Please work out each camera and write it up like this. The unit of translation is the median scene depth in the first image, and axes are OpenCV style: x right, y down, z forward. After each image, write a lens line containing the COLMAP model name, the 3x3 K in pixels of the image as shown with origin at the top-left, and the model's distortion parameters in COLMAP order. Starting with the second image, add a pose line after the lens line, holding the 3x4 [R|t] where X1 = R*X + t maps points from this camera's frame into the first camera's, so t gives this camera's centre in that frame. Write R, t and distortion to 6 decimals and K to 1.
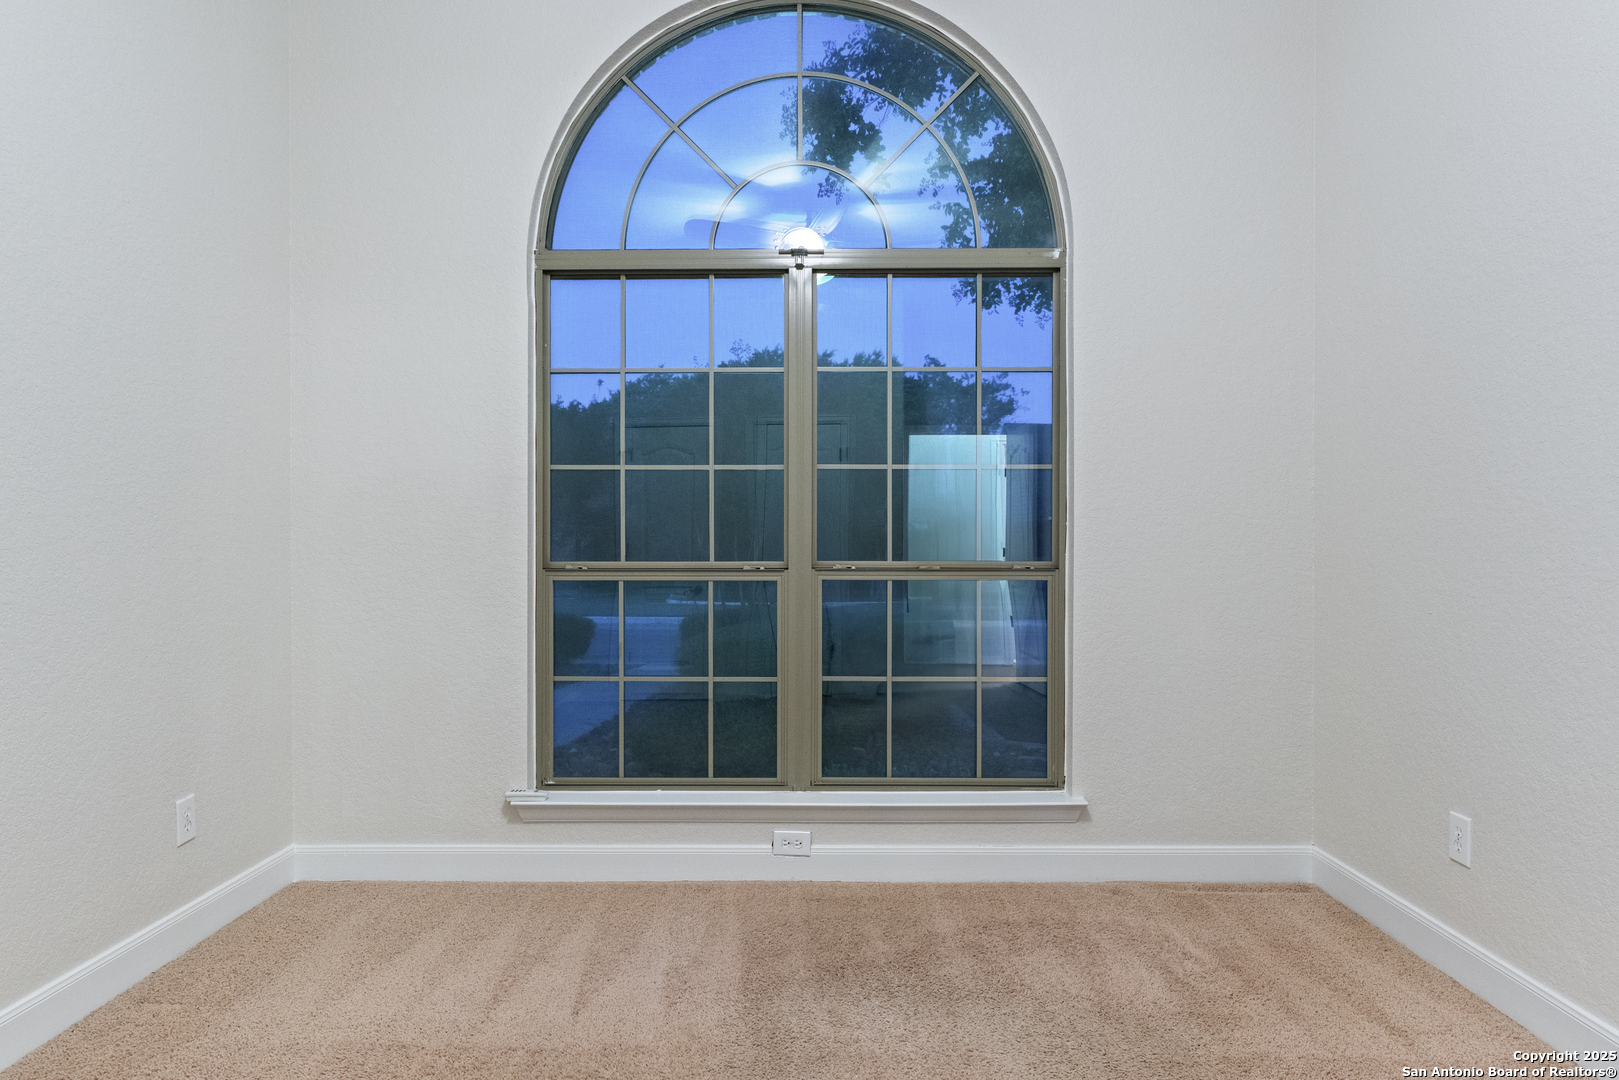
lens RADIAL K [[1018.8, 0, 809.4], [0, 1018.8, 540.2], [0, 0, 1]] dist [-0.006762, 0.000920]
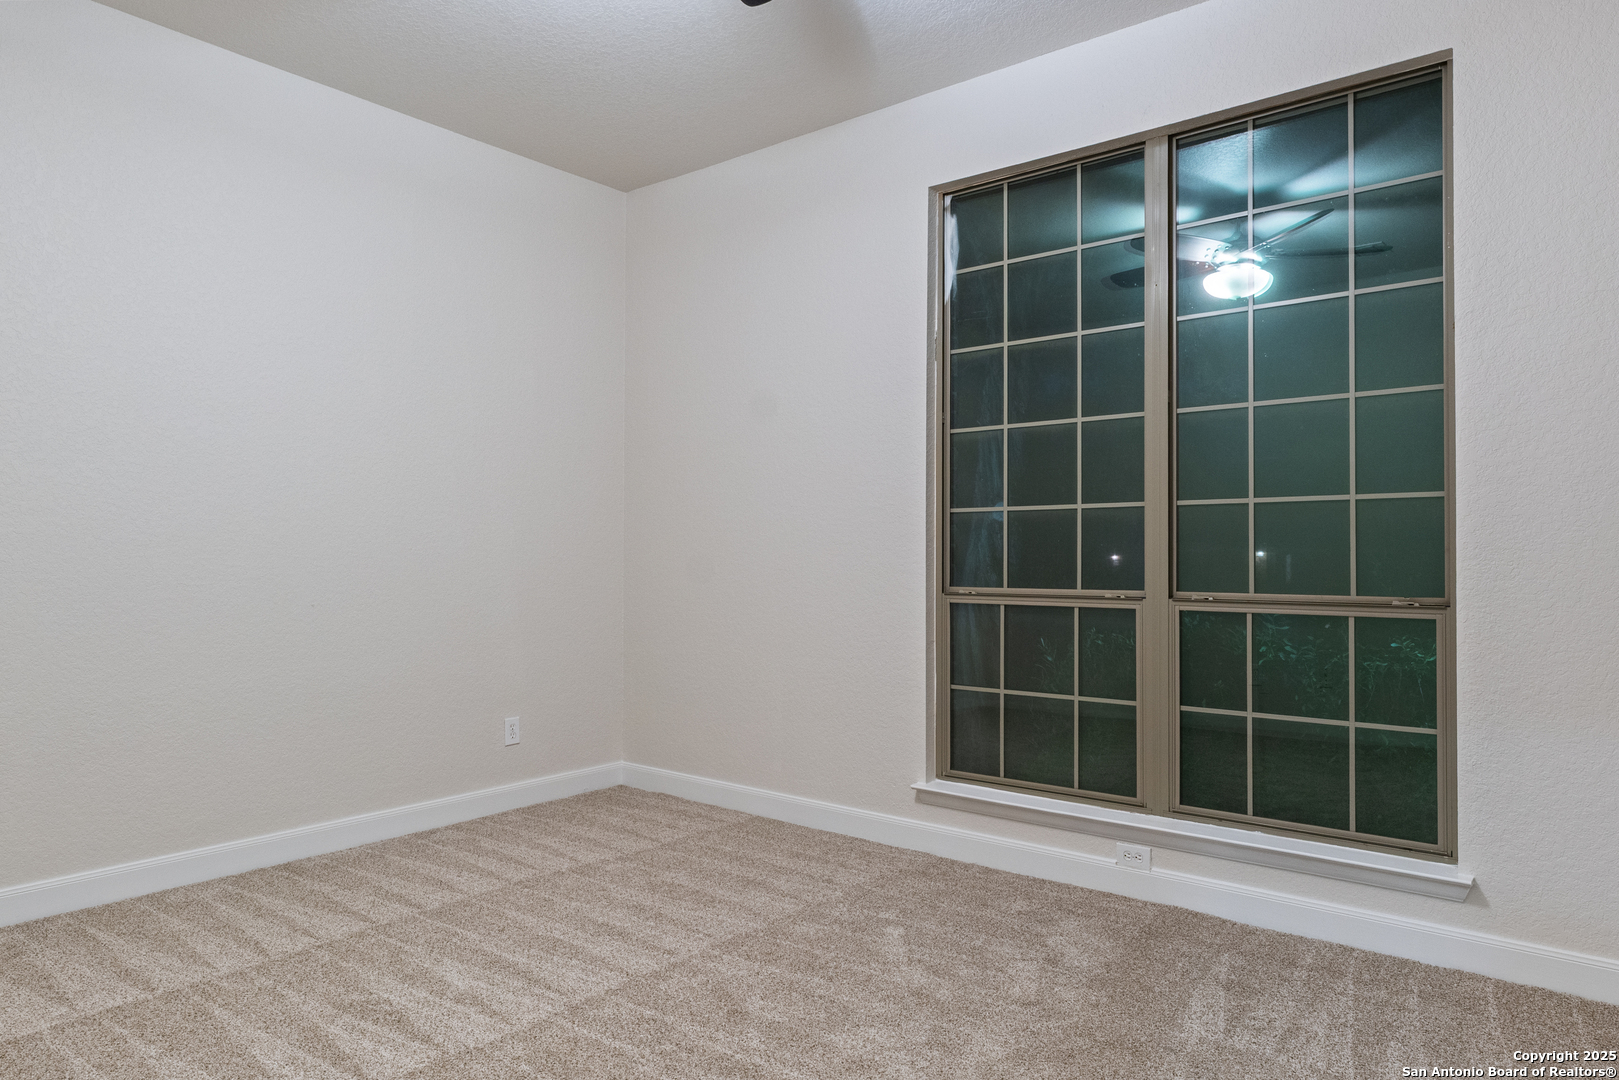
lens RADIAL K [[1018.8, 0, 845.1], [0, 1018.8, 543.5], [0, 0, 1]] dist [-0.006762, 0.000920]
pose [[0.783459, -0.005990, -0.621415, 0.383666], [-0.010501, 0.999683, -0.022875, -0.000723], [0.621355, 0.024447, 0.783148, -0.005554]]
